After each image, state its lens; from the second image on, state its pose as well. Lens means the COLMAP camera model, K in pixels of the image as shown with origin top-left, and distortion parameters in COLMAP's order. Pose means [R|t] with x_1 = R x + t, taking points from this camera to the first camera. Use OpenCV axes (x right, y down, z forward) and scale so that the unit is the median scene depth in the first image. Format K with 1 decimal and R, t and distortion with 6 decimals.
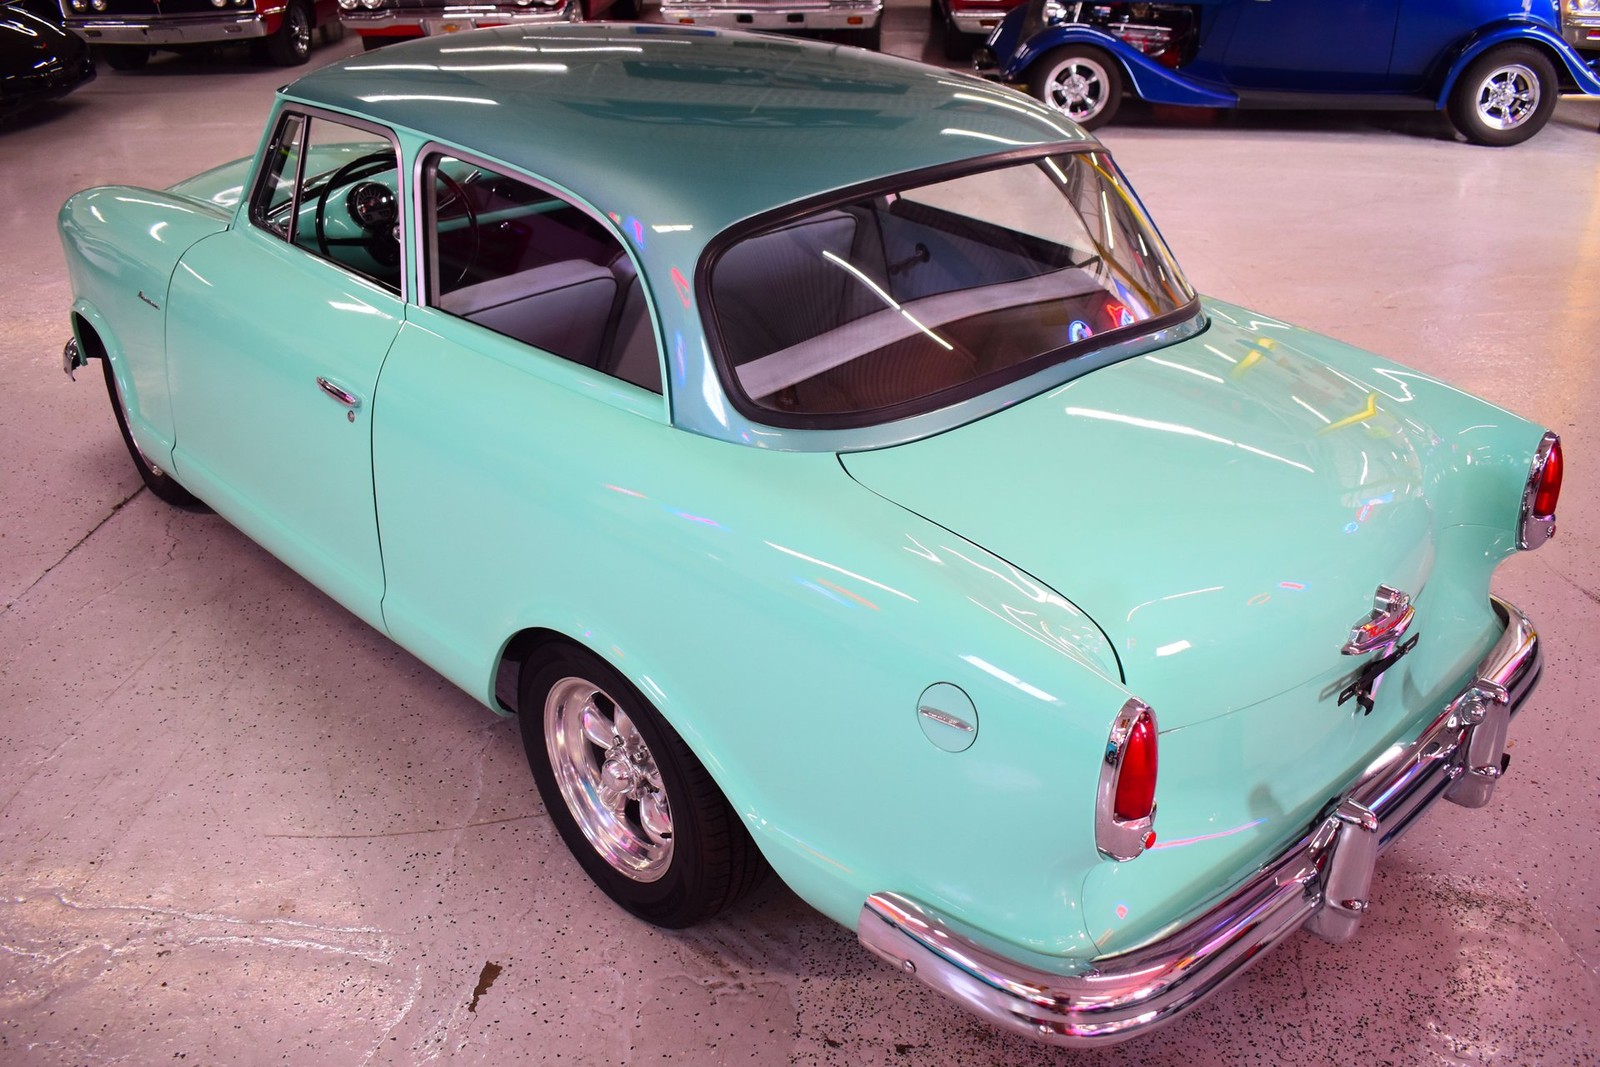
lens RADIAL K [[1396.5, 0, 800.0], [0, 1396.5, 533.5], [0, 0, 1]] dist [-0.084881, 0.003001]
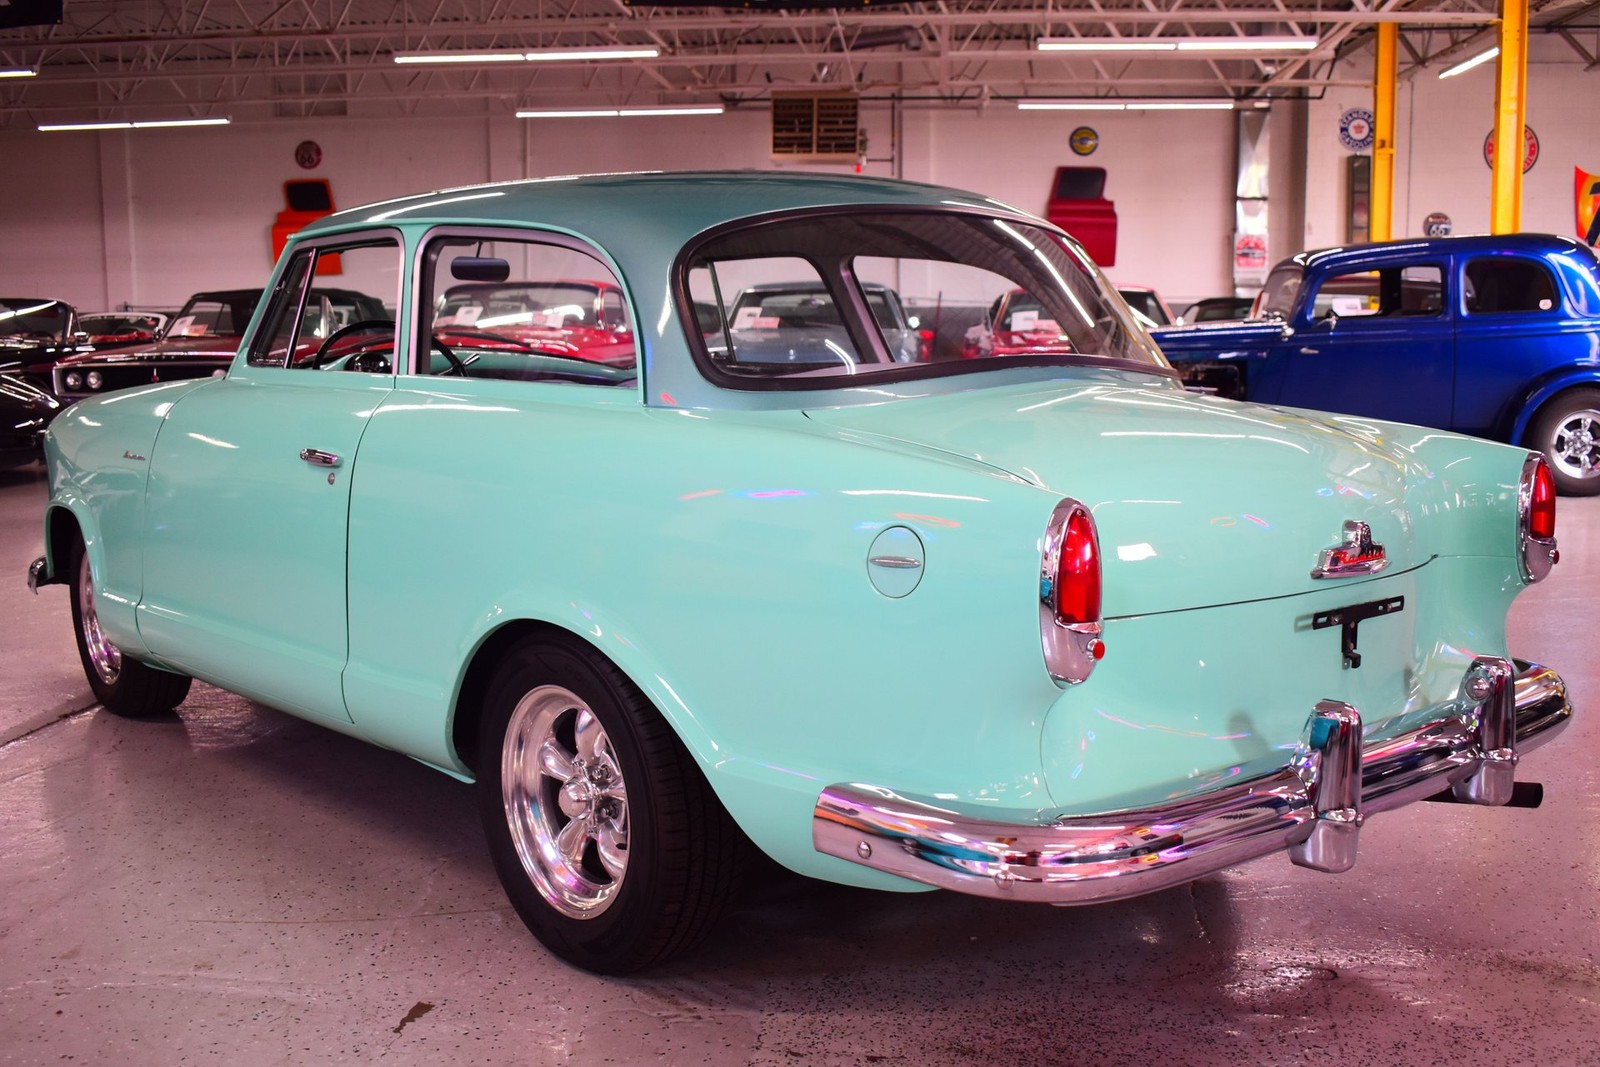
lens RADIAL K [[1620.9, 0, 800.0], [0, 1620.9, 533.5], [0, 0, 1]] dist [-0.073112, 0.003970]
pose [[0.999634, 0.001765, -0.027011, 0.049350], [-0.010661, 0.942885, -0.332947, 0.365305], [0.024880, 0.333112, 0.942559, -0.082530]]
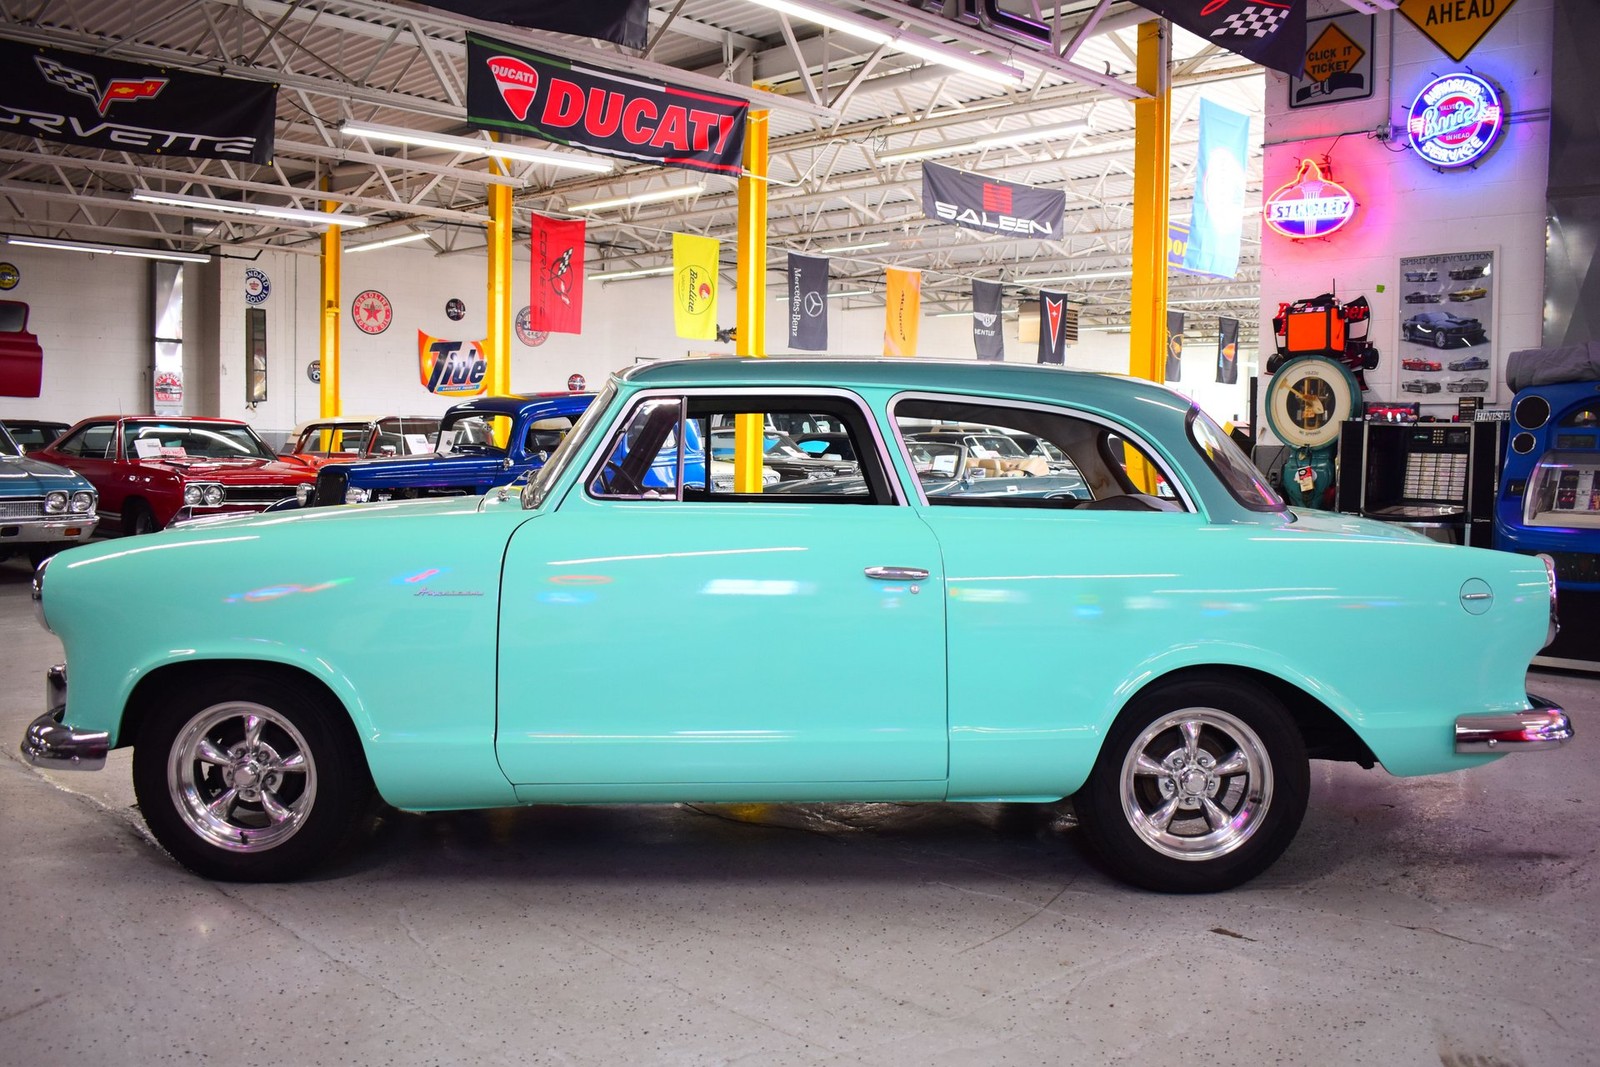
lens RADIAL K [[1421.0, 0, 800.0], [0, 1421.0, 533.5], [0, 0, 1]] dist [-0.083840, 0.003160]
pose [[0.676722, -0.030369, 0.735612, -1.465464], [0.320579, 0.911612, -0.257280, 0.181972], [-0.662779, 0.409929, 0.626643, 0.254421]]
